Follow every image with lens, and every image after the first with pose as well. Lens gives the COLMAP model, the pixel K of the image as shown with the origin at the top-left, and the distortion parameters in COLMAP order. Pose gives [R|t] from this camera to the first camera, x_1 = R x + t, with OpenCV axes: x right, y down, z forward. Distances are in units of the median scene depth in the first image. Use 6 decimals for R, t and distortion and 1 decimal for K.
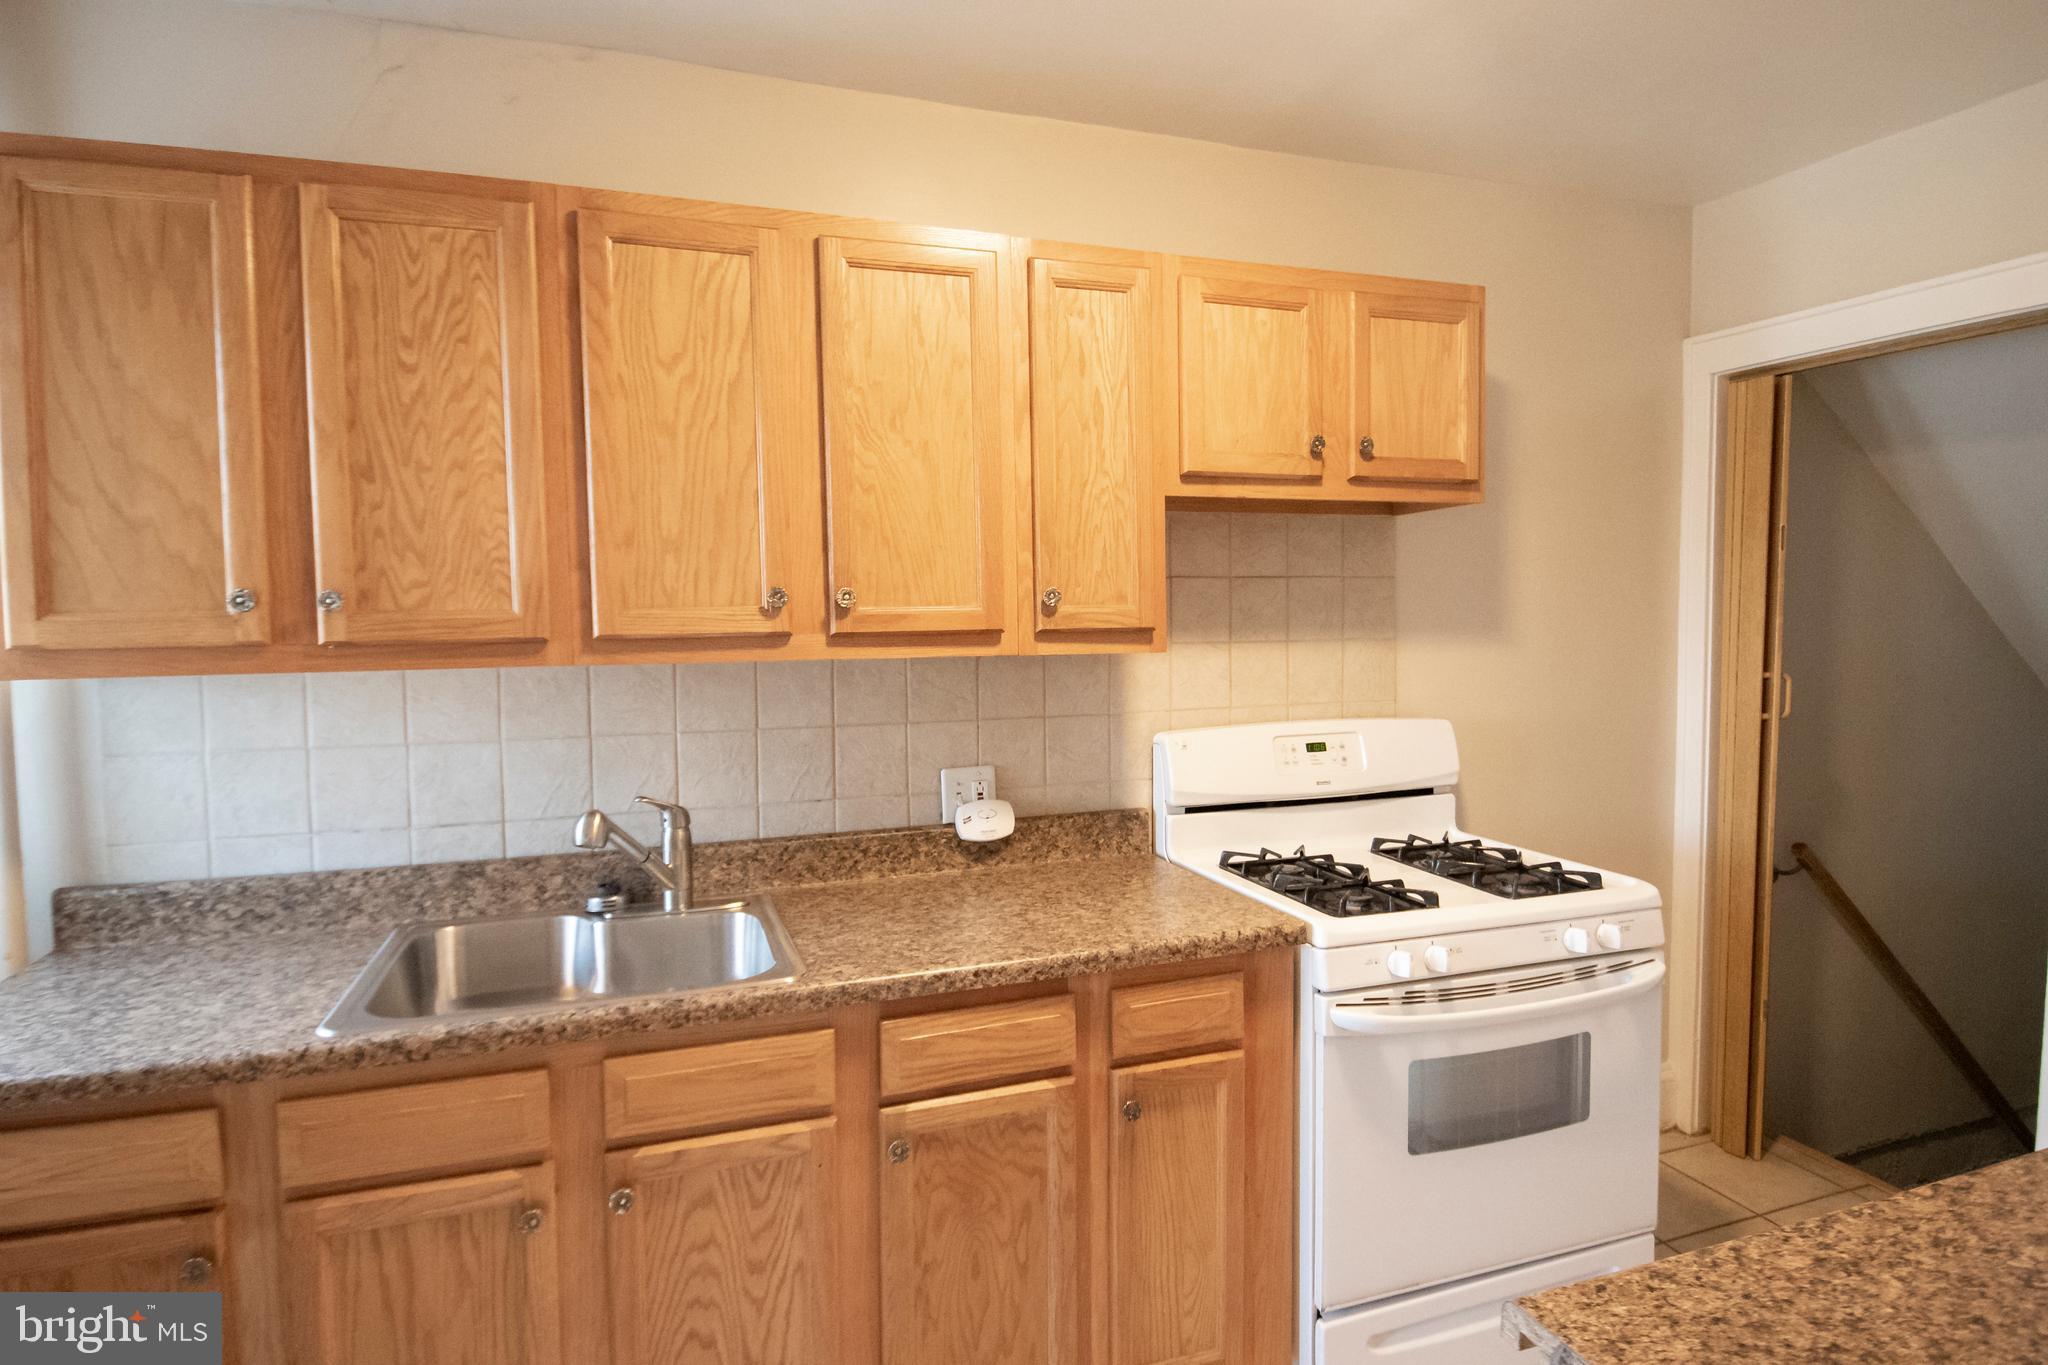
lens RADIAL K [[1093.2, 0, 1031.3], [0, 1093.2, 673.4], [0, 0, 1]] dist [0.021586, -0.027026]
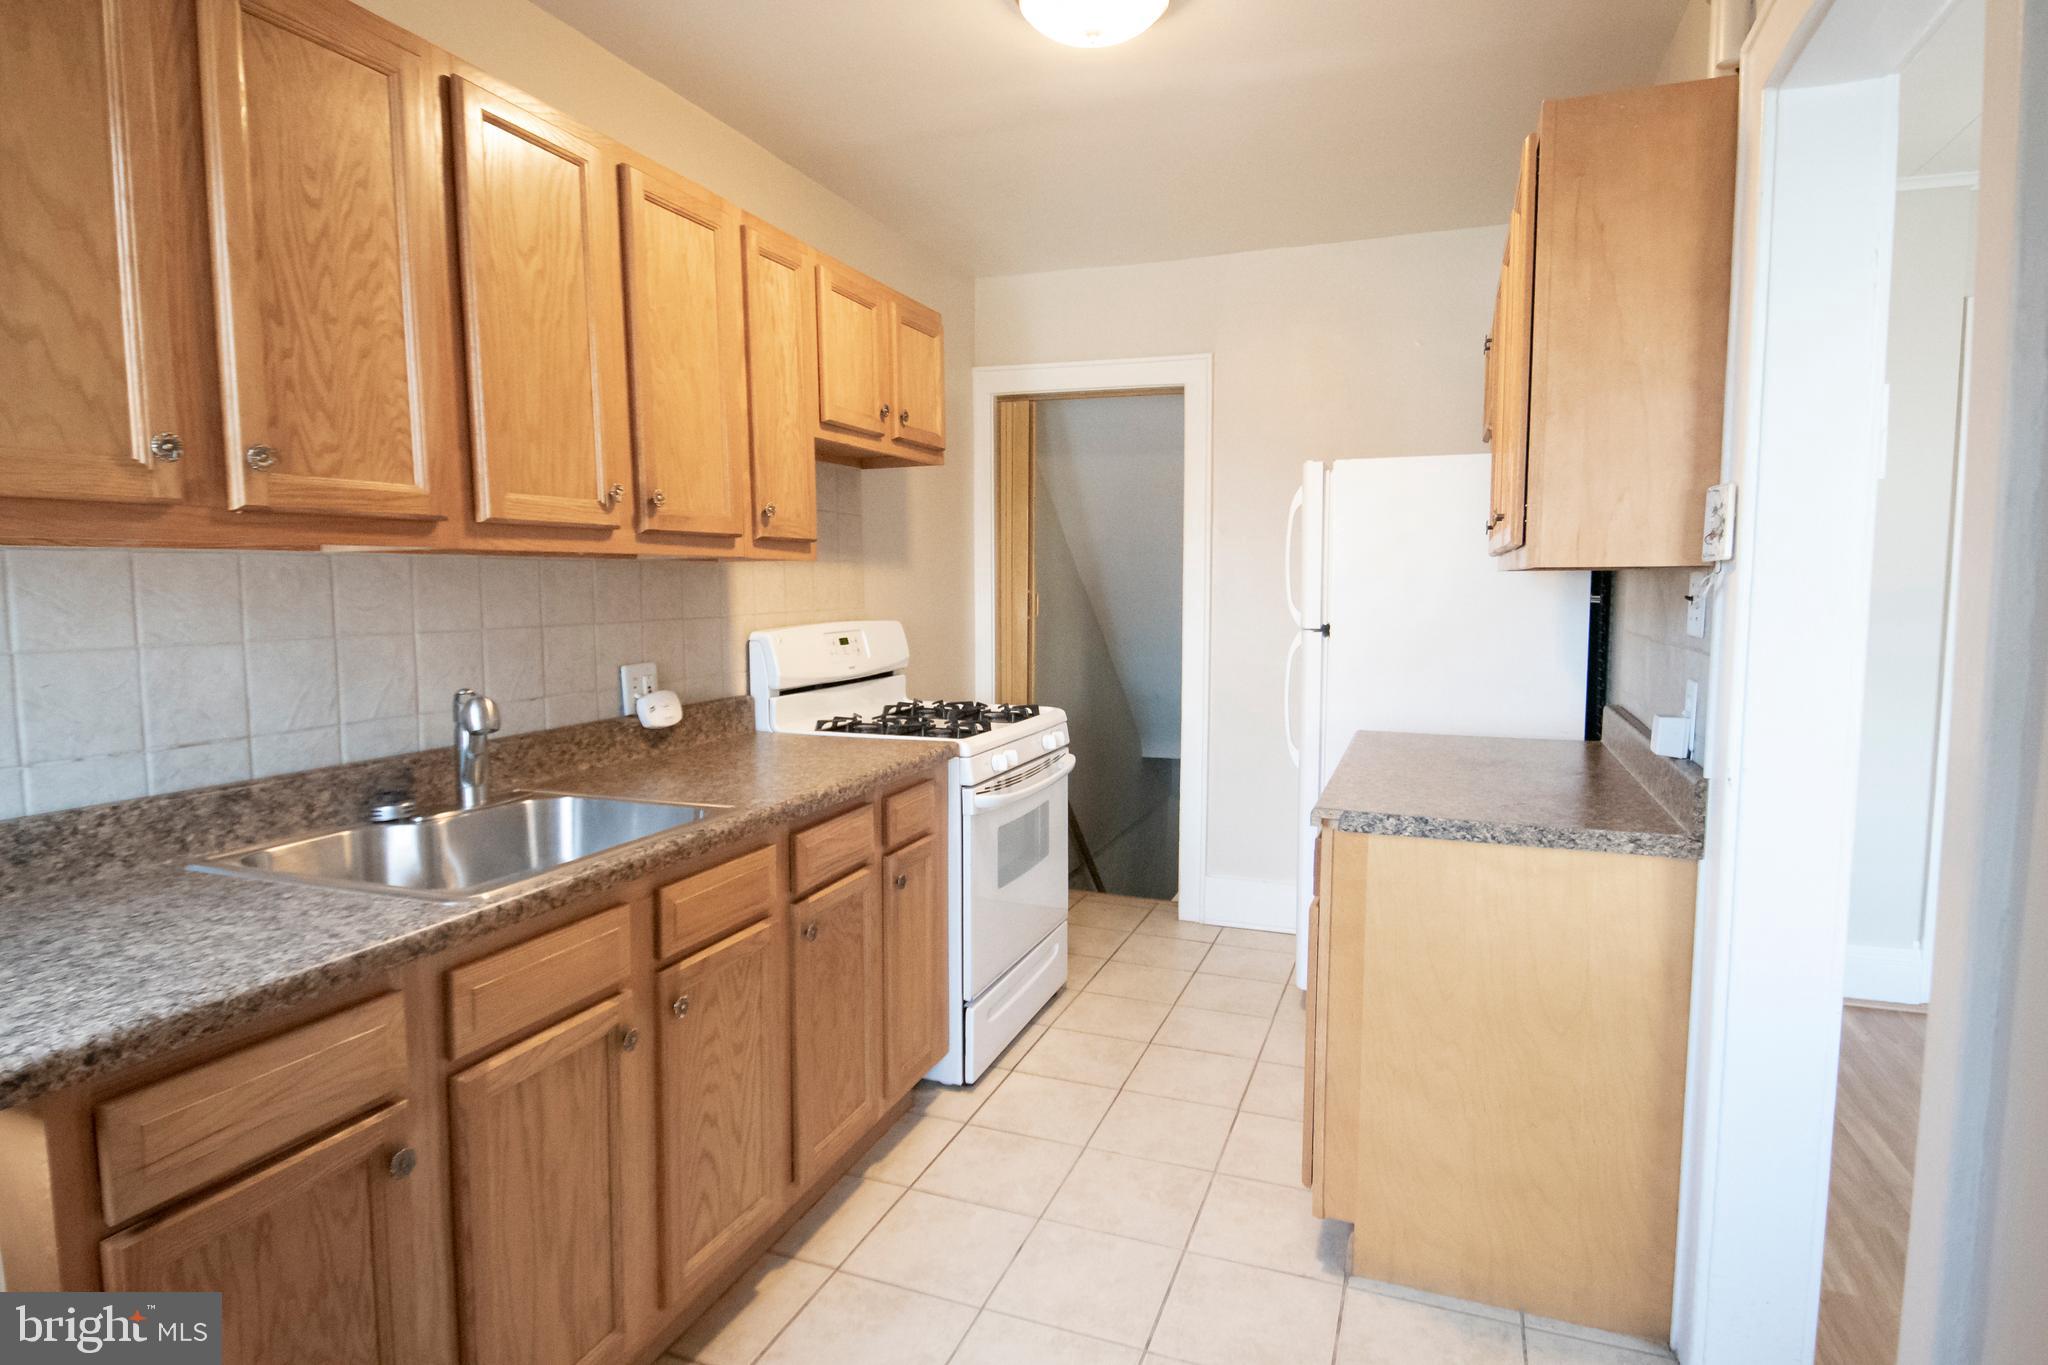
lens RADIAL K [[1093.2, 0, 1014.1], [0, 1093.2, 673.9], [0, 0, 1]] dist [0.021586, -0.027026]
pose [[0.646800, -0.055123, 0.760665, -0.800073], [0.035298, 0.998479, 0.042342, 0.076309], [-0.761842, -0.000536, 0.647762, -0.007564]]
